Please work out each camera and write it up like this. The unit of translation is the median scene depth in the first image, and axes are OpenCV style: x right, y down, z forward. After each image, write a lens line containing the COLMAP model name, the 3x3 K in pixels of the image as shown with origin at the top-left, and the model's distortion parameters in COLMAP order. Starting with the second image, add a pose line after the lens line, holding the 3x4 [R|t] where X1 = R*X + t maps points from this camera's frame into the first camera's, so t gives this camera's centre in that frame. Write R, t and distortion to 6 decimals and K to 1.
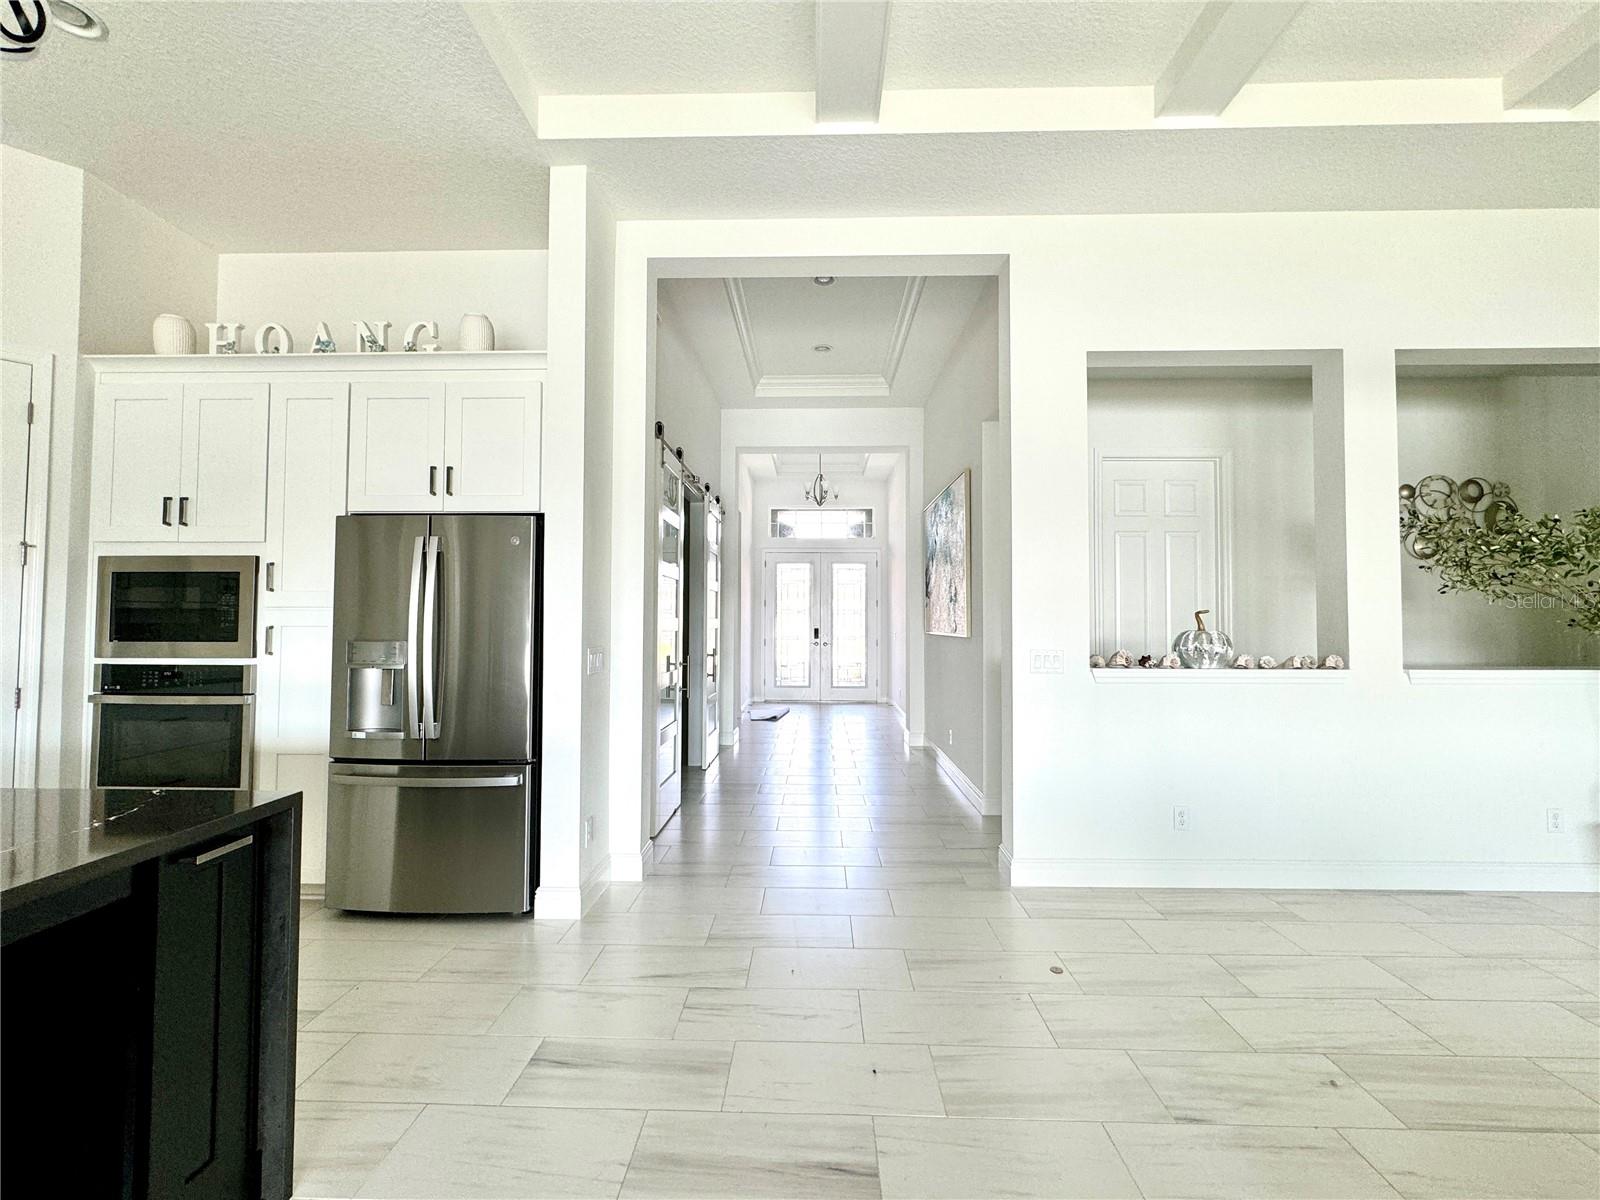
lens RADIAL K [[648.4, 0, 801.2], [0, 648.4, 606.2], [0, 0, 1]] dist [-0.002683, -0.000328]
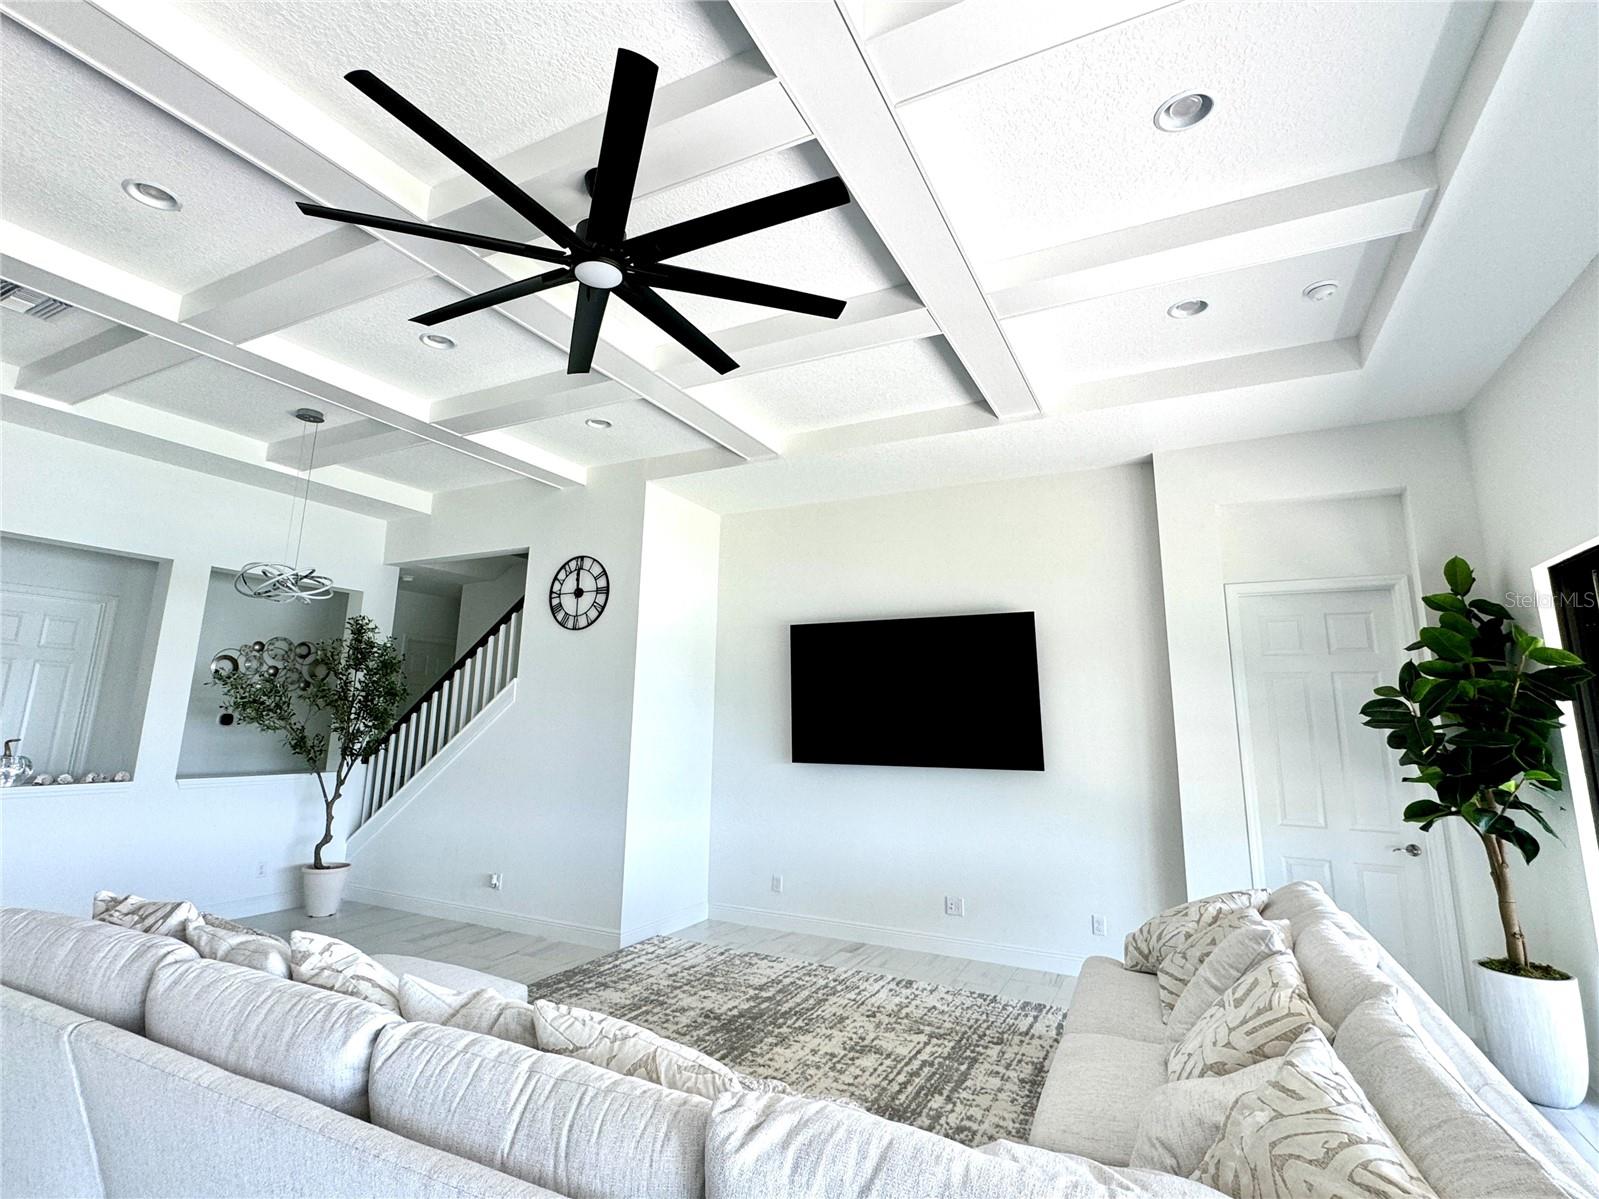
lens RADIAL K [[763.3, 0, 785.1], [0, 763.3, 567.3], [0, 0, 1]] dist [-0.012285, 0.000303]
pose [[0.440387, 0.185306, 0.878476, -0.063396], [-0.046624, 0.981868, -0.183743, -0.110029], [-0.896596, 0.039959, 0.441042, -0.908611]]
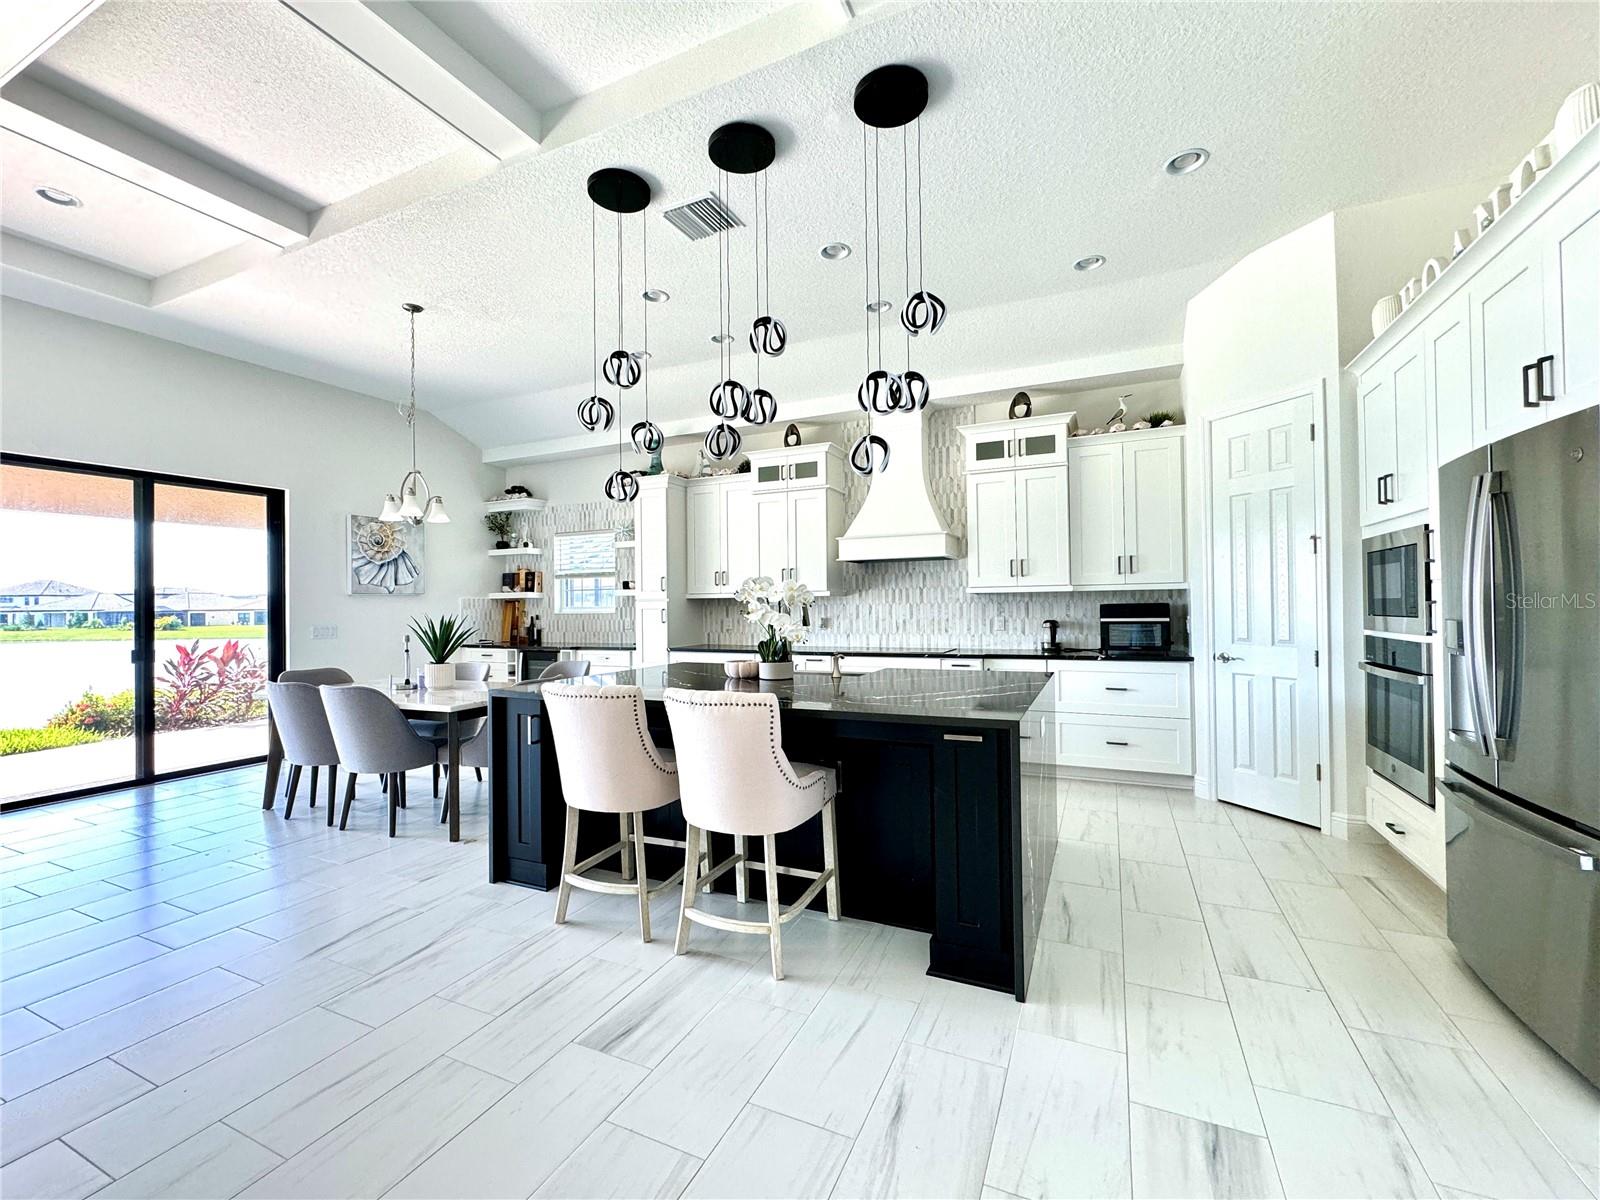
lens RADIAL K [[667.7, 0, 793.2], [0, 667.7, 596.7], [0, 0, 1]] dist [-0.004231, -0.000785]
pose [[-0.395364, -0.007644, -0.918493, 0.377743], [0.034567, 0.999133, -0.023194, 0.015071], [0.917874, -0.040920, -0.394757, 0.556247]]
